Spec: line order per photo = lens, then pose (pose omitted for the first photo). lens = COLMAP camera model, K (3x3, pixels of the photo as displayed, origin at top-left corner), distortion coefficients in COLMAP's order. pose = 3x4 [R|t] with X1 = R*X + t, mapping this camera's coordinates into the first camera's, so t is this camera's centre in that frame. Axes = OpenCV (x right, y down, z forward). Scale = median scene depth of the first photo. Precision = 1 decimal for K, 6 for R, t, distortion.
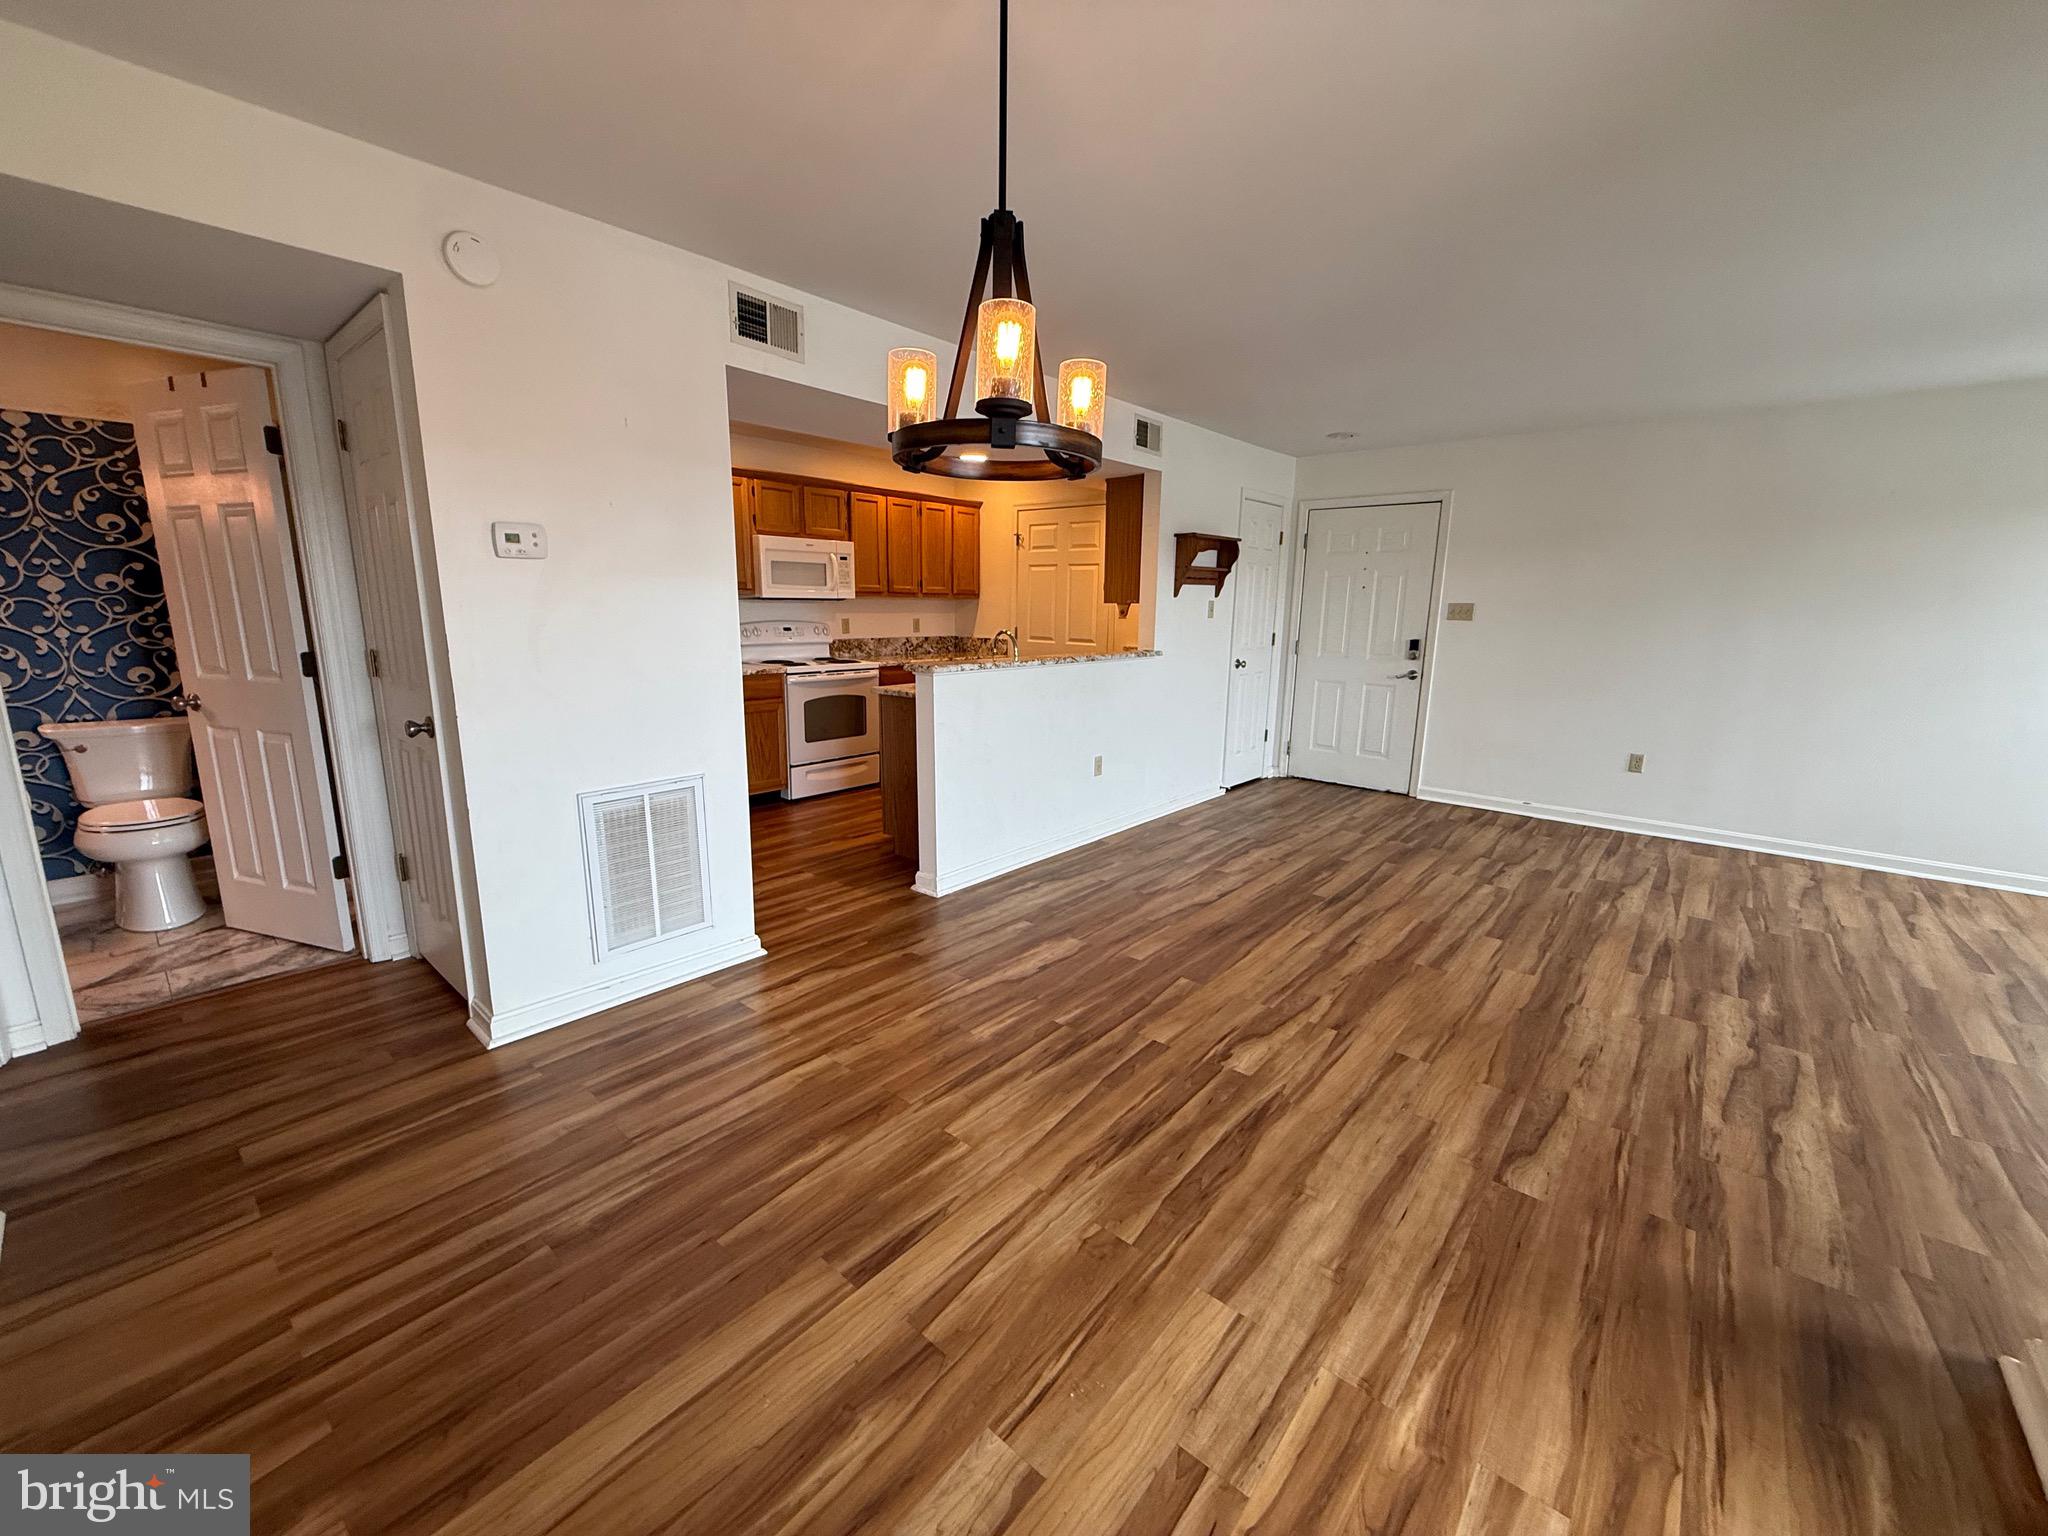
lens RADIAL K [[812.9, 0, 1018.8], [0, 812.9, 767.3], [0, 0, 1]] dist [0.001346, -0.000172]
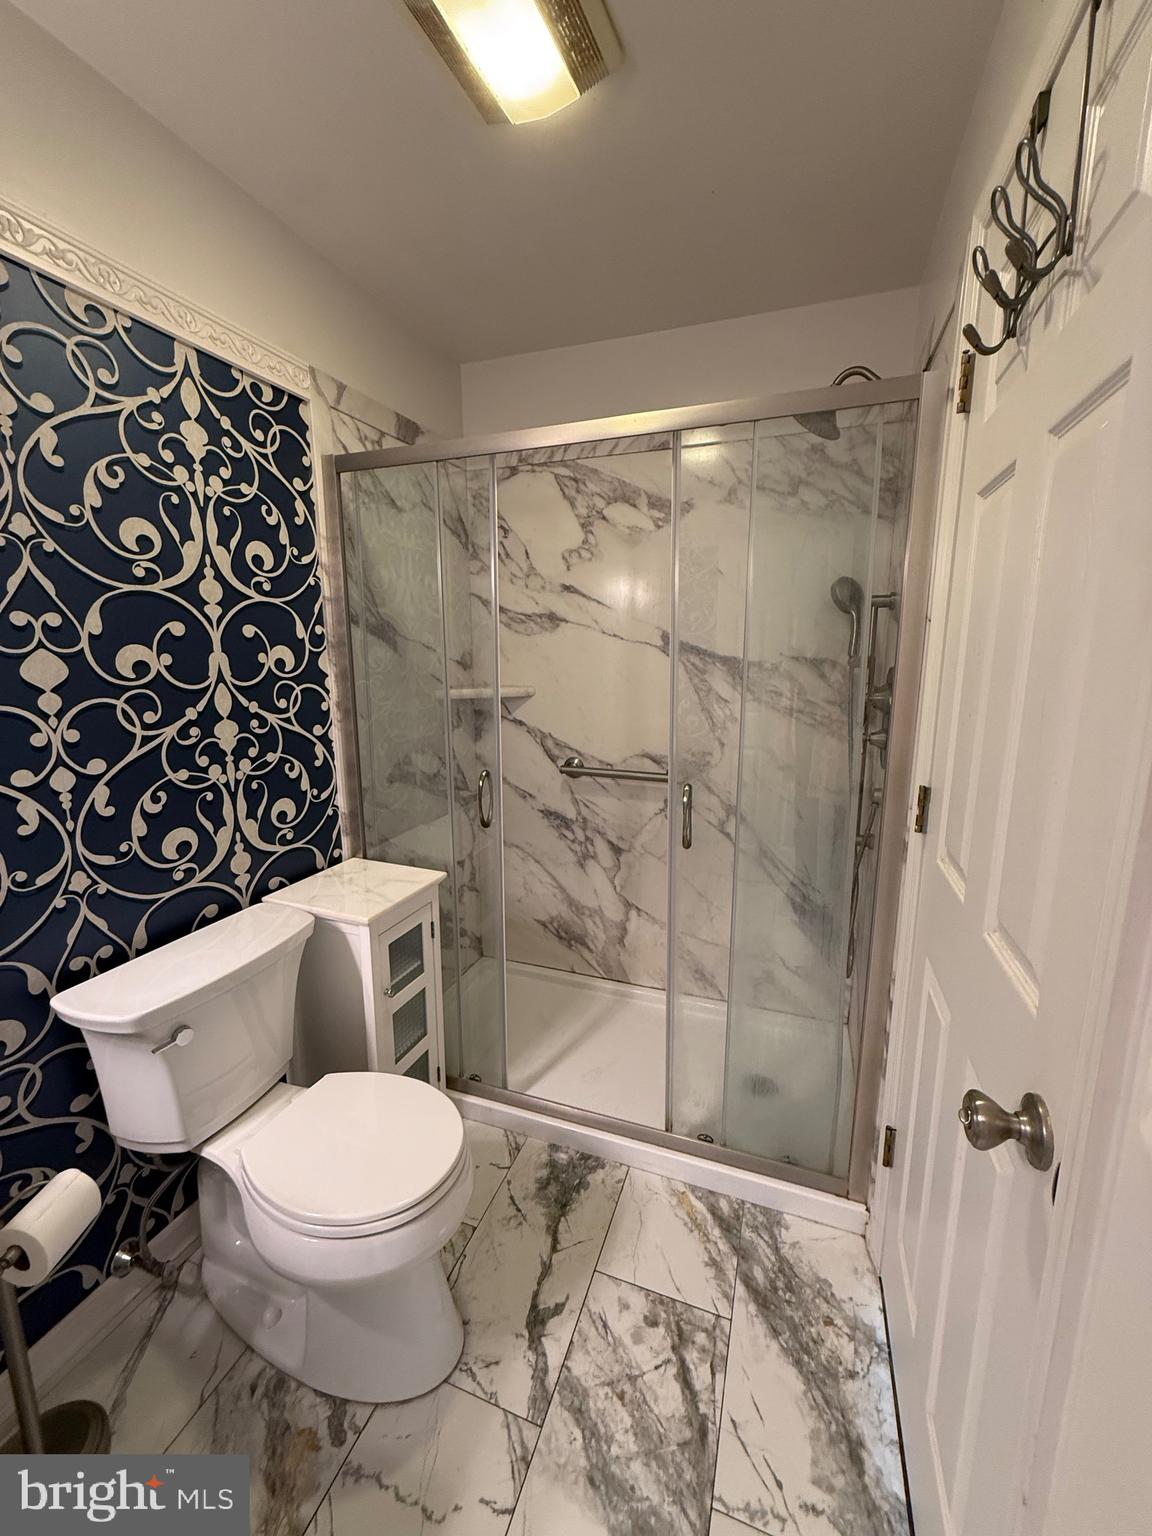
lens RADIAL K [[609.7, 0, 575.9], [0, 609.7, 764.2], [0, 0, 1]] dist [0.001346, -0.000172]
pose [[0.932708, -0.083838, 0.350753, -1.049581], [0.087861, 0.996123, 0.004458, -0.153572], [-0.349766, 0.026660, 0.936458, 0.603295]]
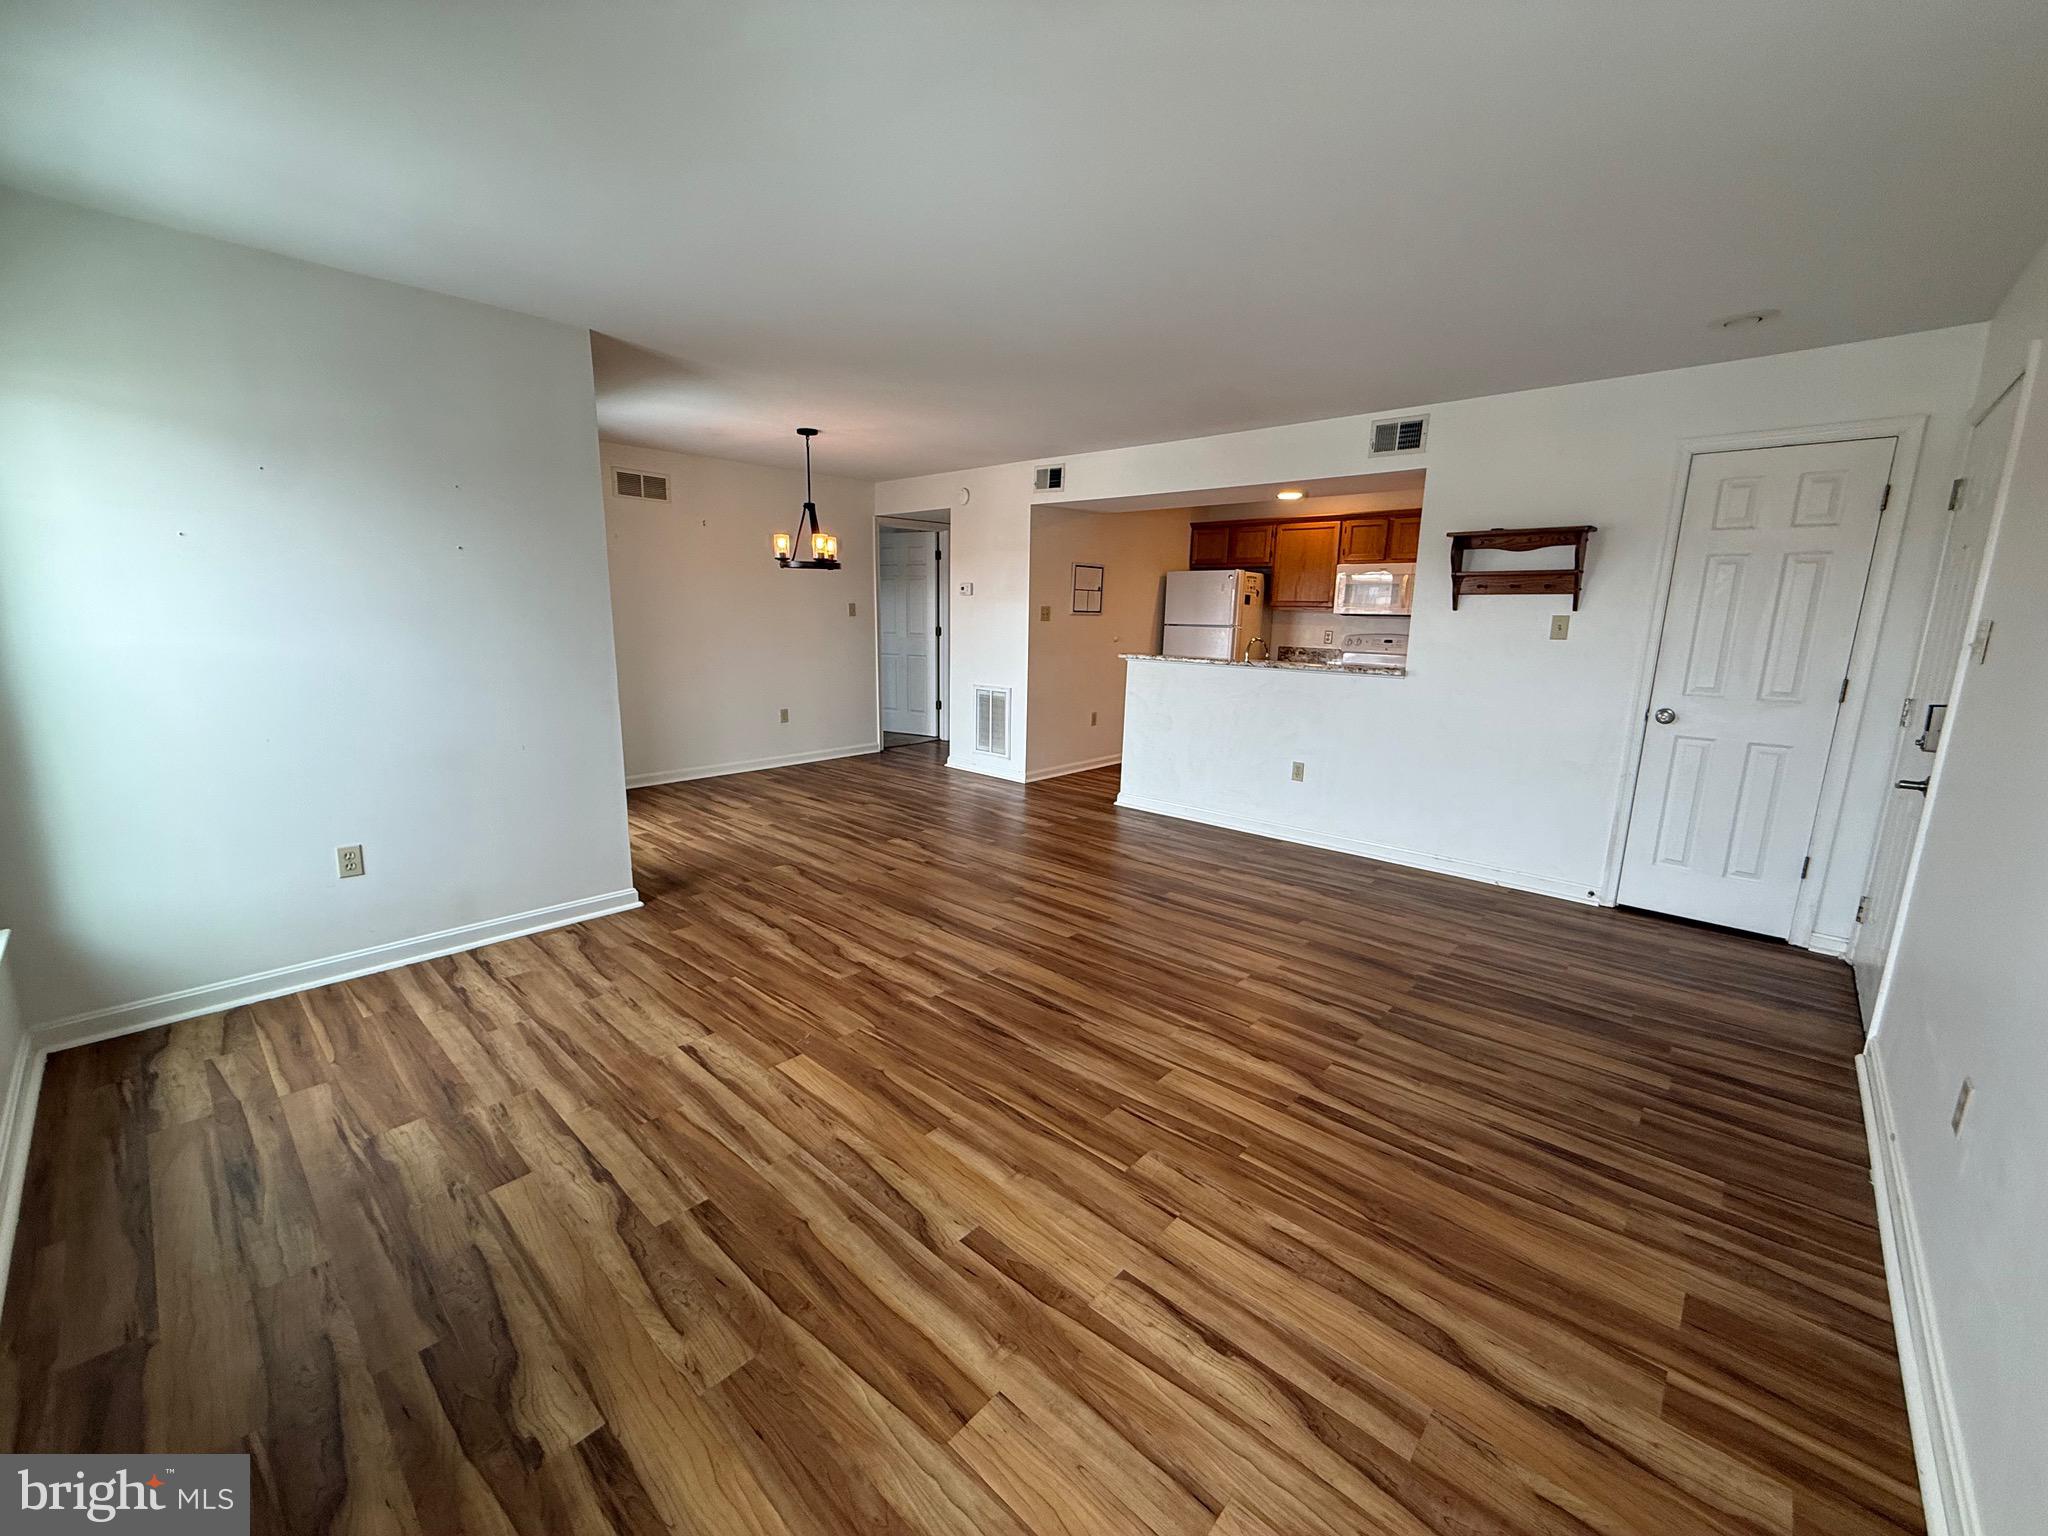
lens RADIAL K [[812.9, 0, 1020.3], [0, 812.9, 768.8], [0, 0, 1]] dist [0.001346, -0.000172]
pose [[-0.026515, 0.182760, -0.982800, 1.591033], [-0.215778, 0.958922, 0.184142, -0.168902], [0.976082, 0.216950, 0.014010, 0.897511]]
